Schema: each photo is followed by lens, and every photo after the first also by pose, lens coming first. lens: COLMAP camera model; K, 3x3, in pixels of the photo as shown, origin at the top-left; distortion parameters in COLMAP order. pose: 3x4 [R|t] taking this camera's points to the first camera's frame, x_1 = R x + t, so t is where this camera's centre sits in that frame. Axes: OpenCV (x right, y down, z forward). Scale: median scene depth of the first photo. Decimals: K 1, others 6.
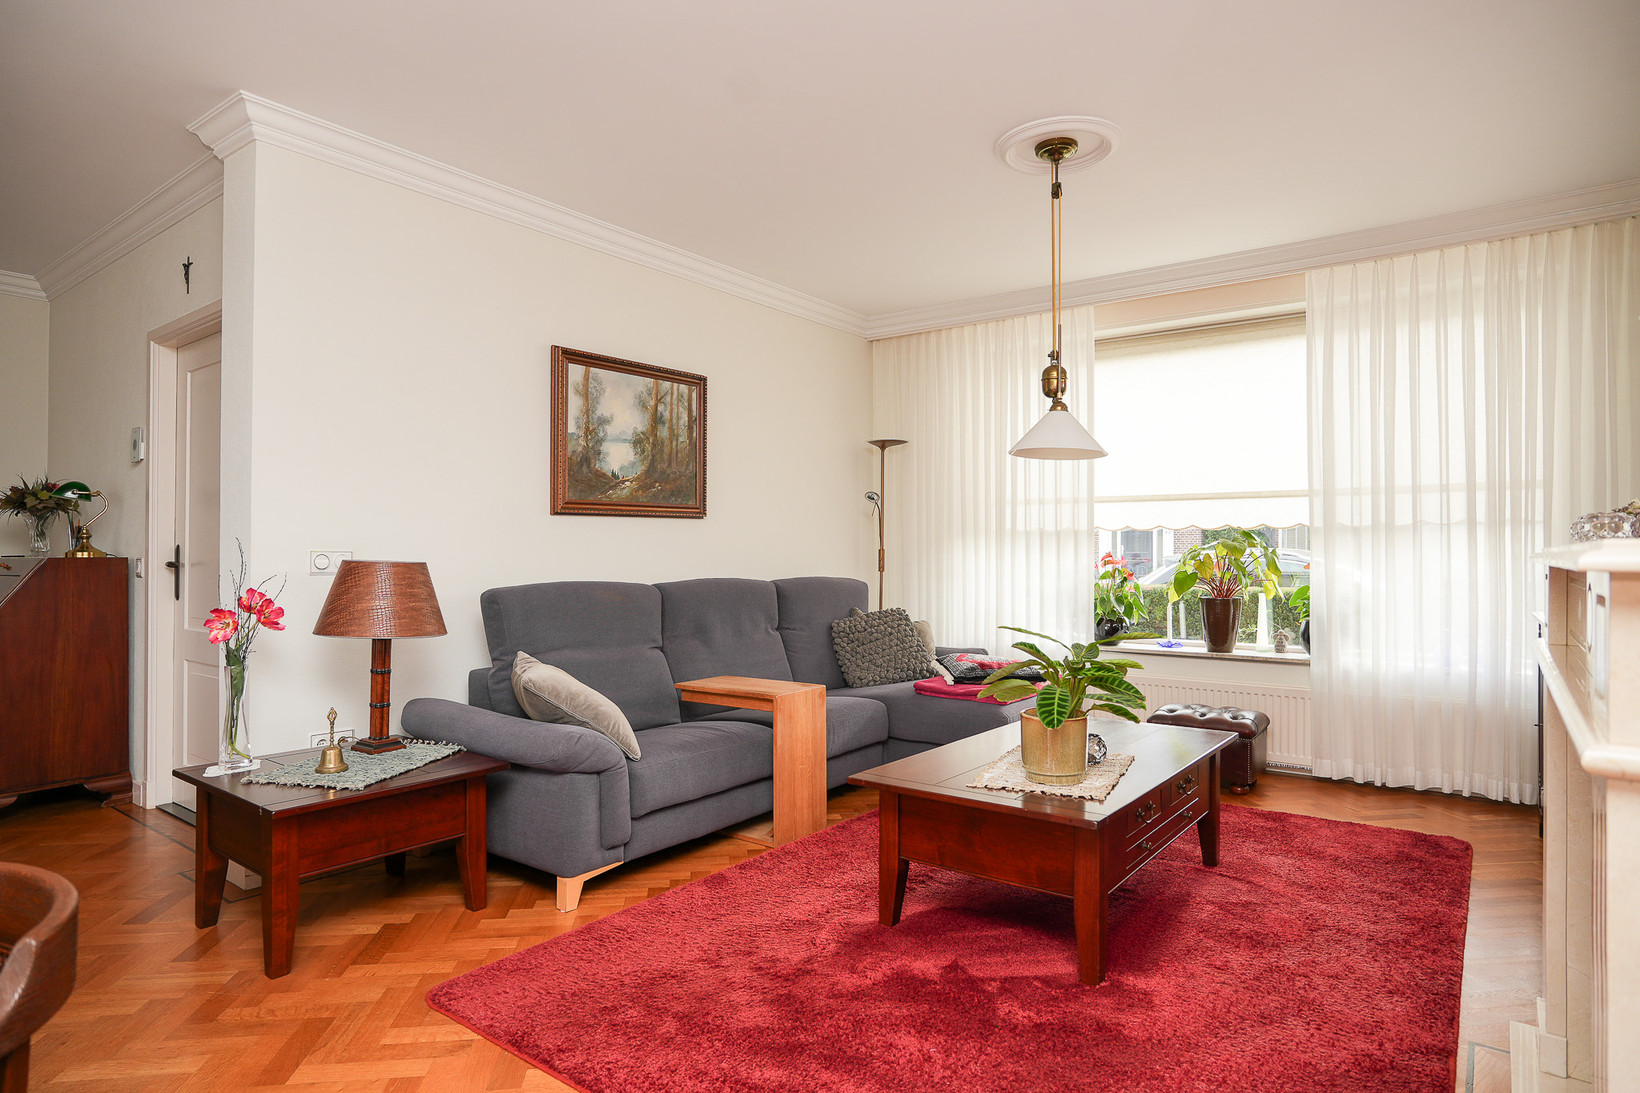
lens RADIAL K [[900.3, 0, 812.2], [0, 900.3, 549.3], [0, 0, 1]] dist [-0.034436, 0.013039]
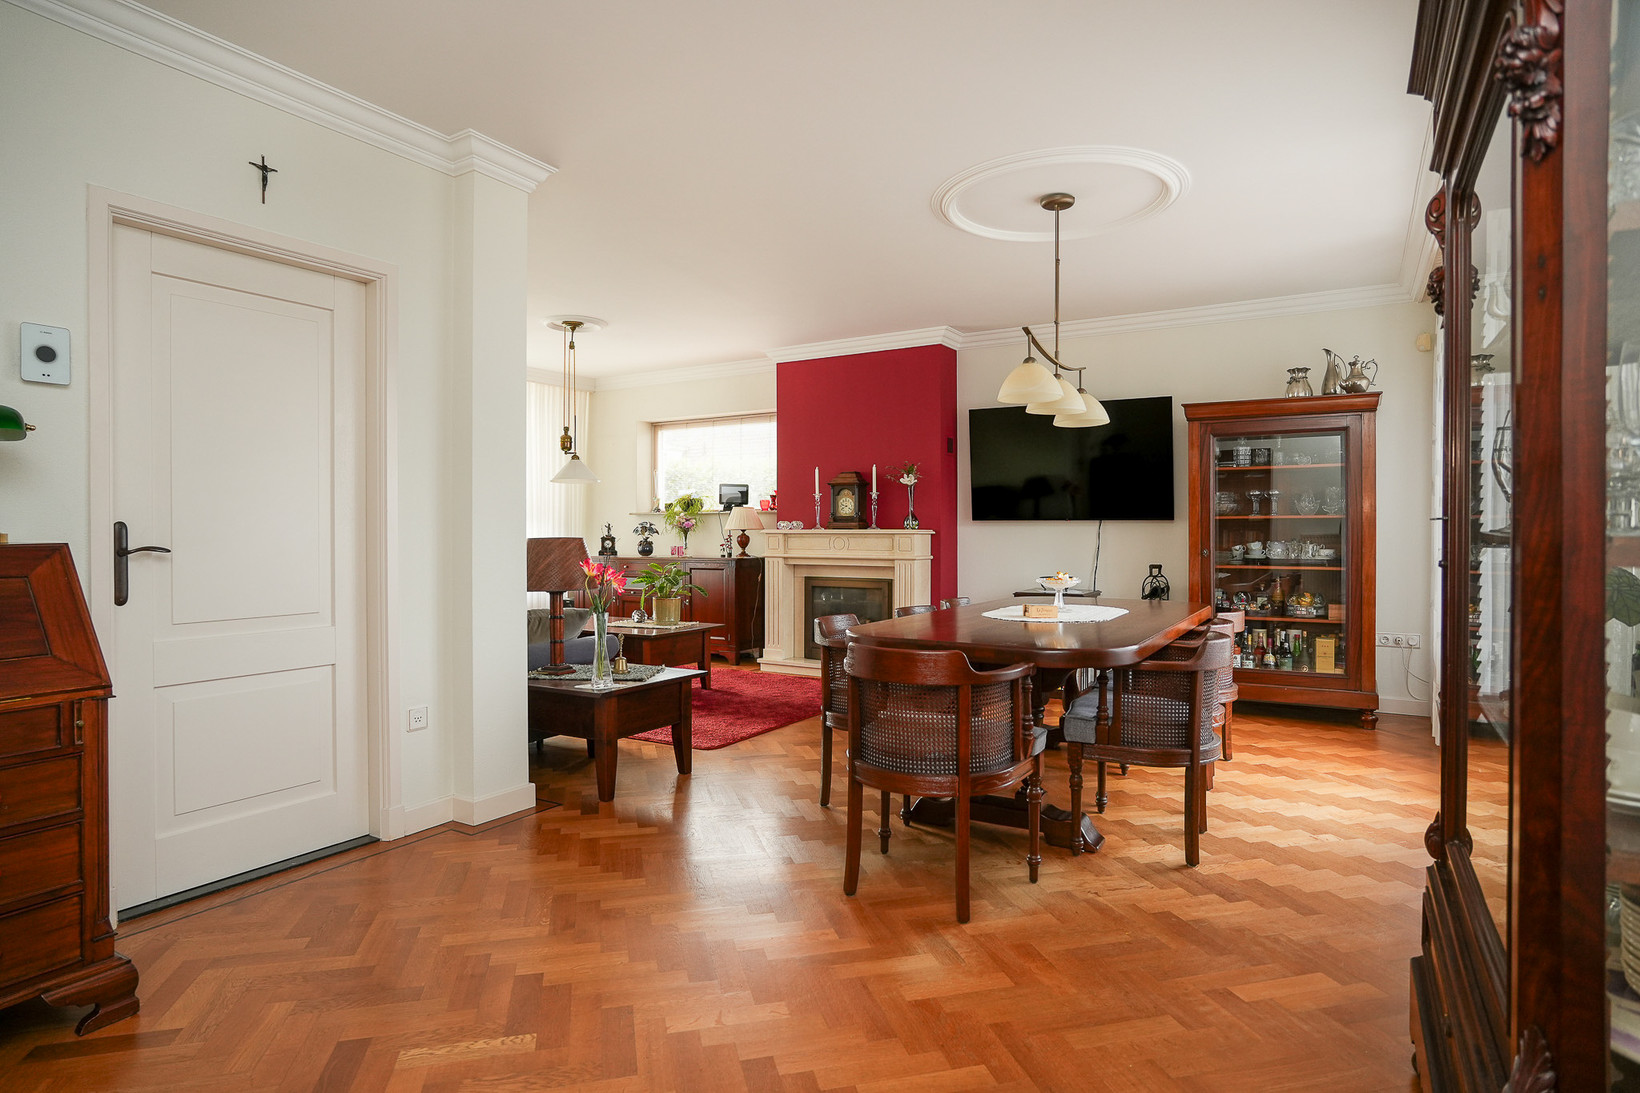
lens RADIAL K [[900.3, 0, 823.8], [0, 900.3, 542.0], [0, 0, 1]] dist [-0.034436, 0.013039]
pose [[-0.091563, -0.016754, 0.995658, -1.376730], [-0.000764, 0.999859, 0.016754, -0.004700], [-0.995799, 0.000774, -0.091563, 0.502329]]
